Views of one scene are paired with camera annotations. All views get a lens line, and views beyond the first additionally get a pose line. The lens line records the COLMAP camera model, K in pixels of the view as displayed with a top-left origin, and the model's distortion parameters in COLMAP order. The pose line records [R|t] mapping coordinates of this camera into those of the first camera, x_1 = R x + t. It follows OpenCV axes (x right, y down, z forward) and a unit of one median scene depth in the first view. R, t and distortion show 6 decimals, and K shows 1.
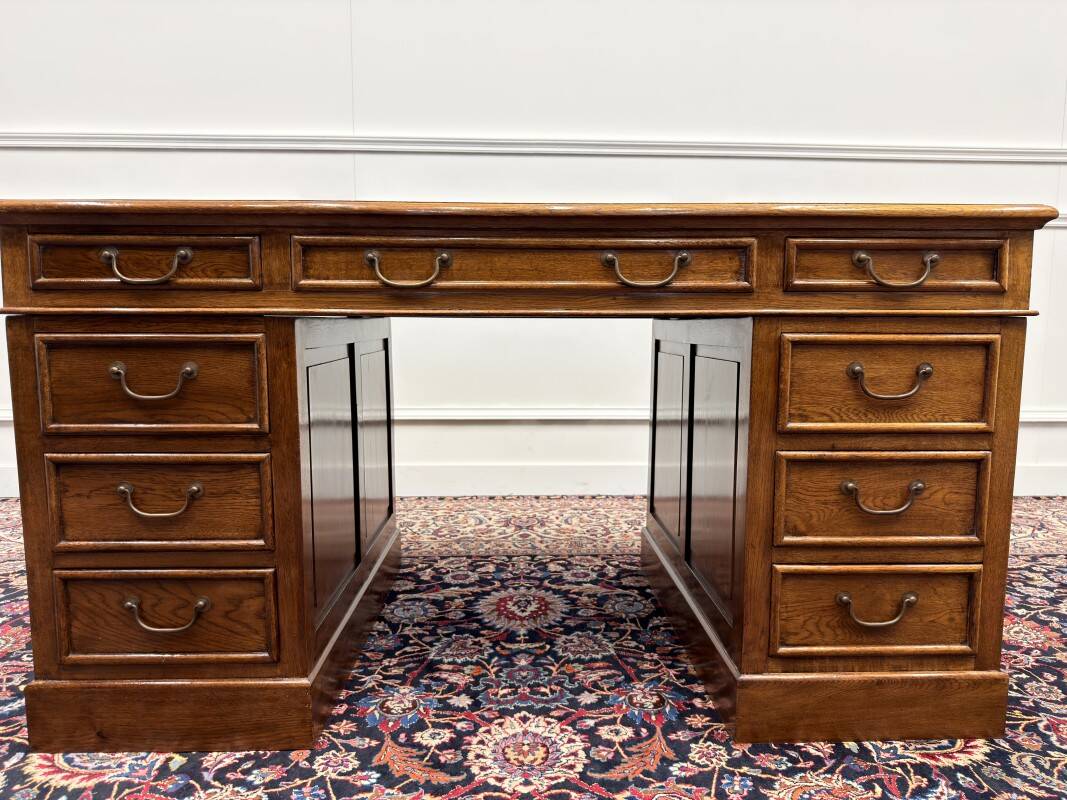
lens RADIAL K [[758.7, 0, 536.4], [0, 758.7, 406.2], [0, 0, 1]] dist [-0.010922, 0.001686]
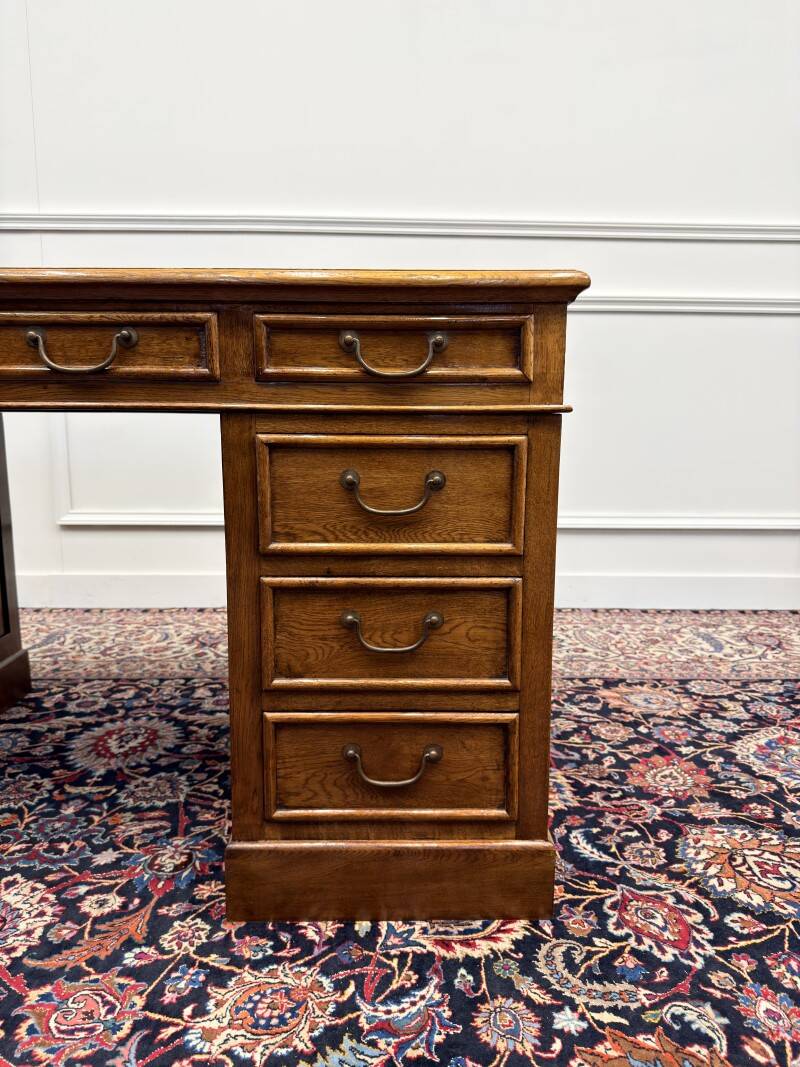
lens RADIAL K [[758.4, 0, 396.3], [0, 758.4, 532.3], [0, 0, 1]] dist [0.015157, -0.023631]
pose [[0.999873, 0.003528, -0.015546, 0.471187], [-0.002960, 0.999334, 0.036360, -0.019641], [0.015664, -0.036310, 0.999218, 0.174664]]
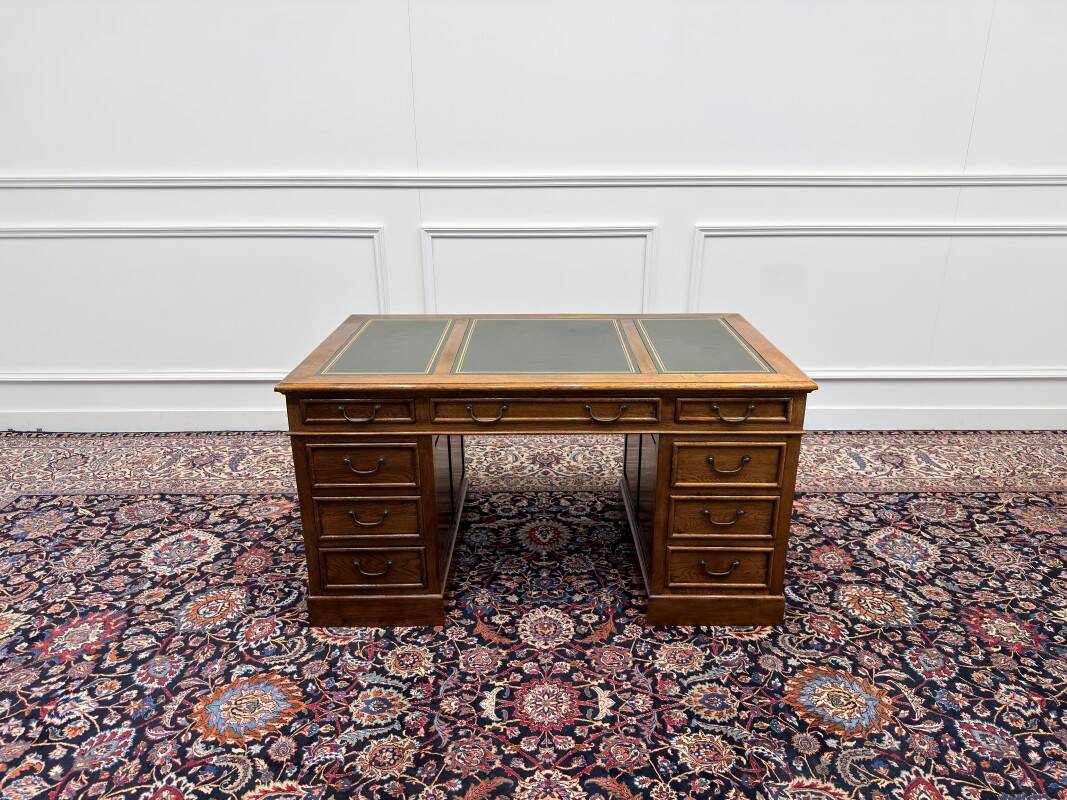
lens RADIAL K [[747.6, 0, 533.5], [0, 747.6, 400.0], [0, 0, 1]] dist [0.077312, -0.131995]
pose [[0.999413, 0.003944, -0.034045, 0.020750], [0.004039, 0.972880, 0.231273, -0.638437], [0.034034, -0.231275, 0.972293, -0.876456]]
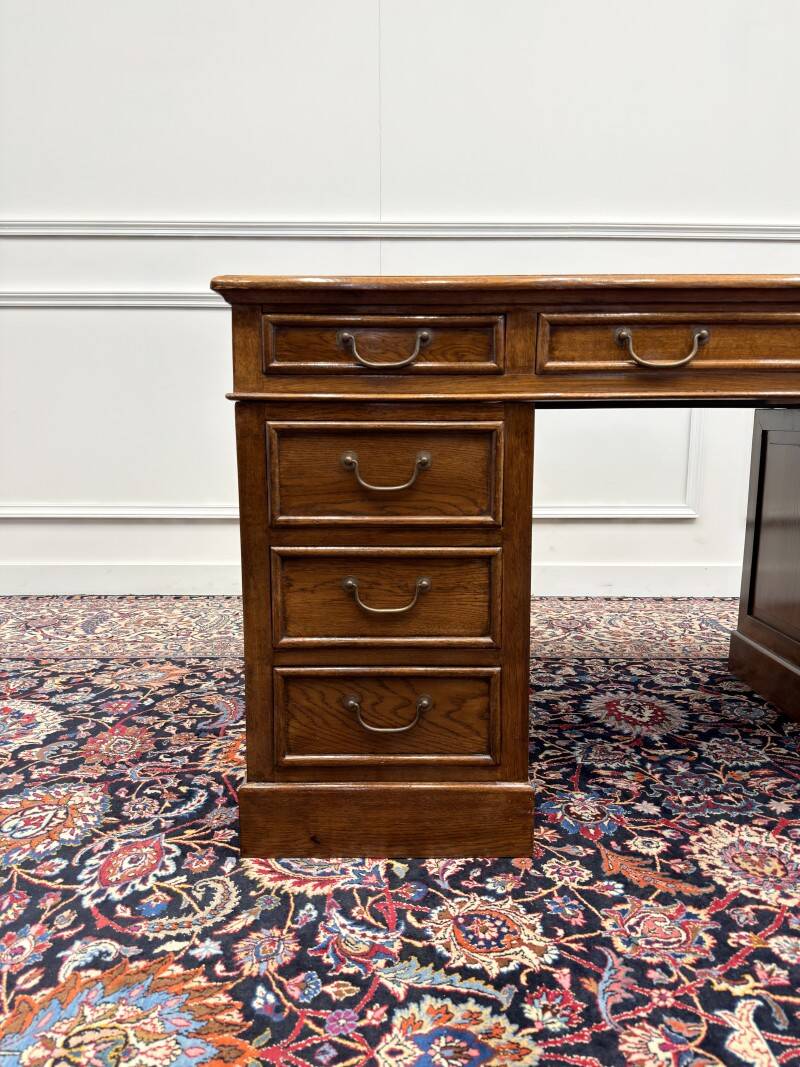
lens RADIAL K [[760.7, 0, 397.8], [0, 760.7, 524.4], [0, 0, 1]] dist [0.034121, -0.048952]
pose [[0.999623, 0.002662, -0.027316, -0.442328], [-0.002068, 0.999761, 0.021743, 0.012606], [0.027367, -0.021678, 0.999390, 0.037868]]
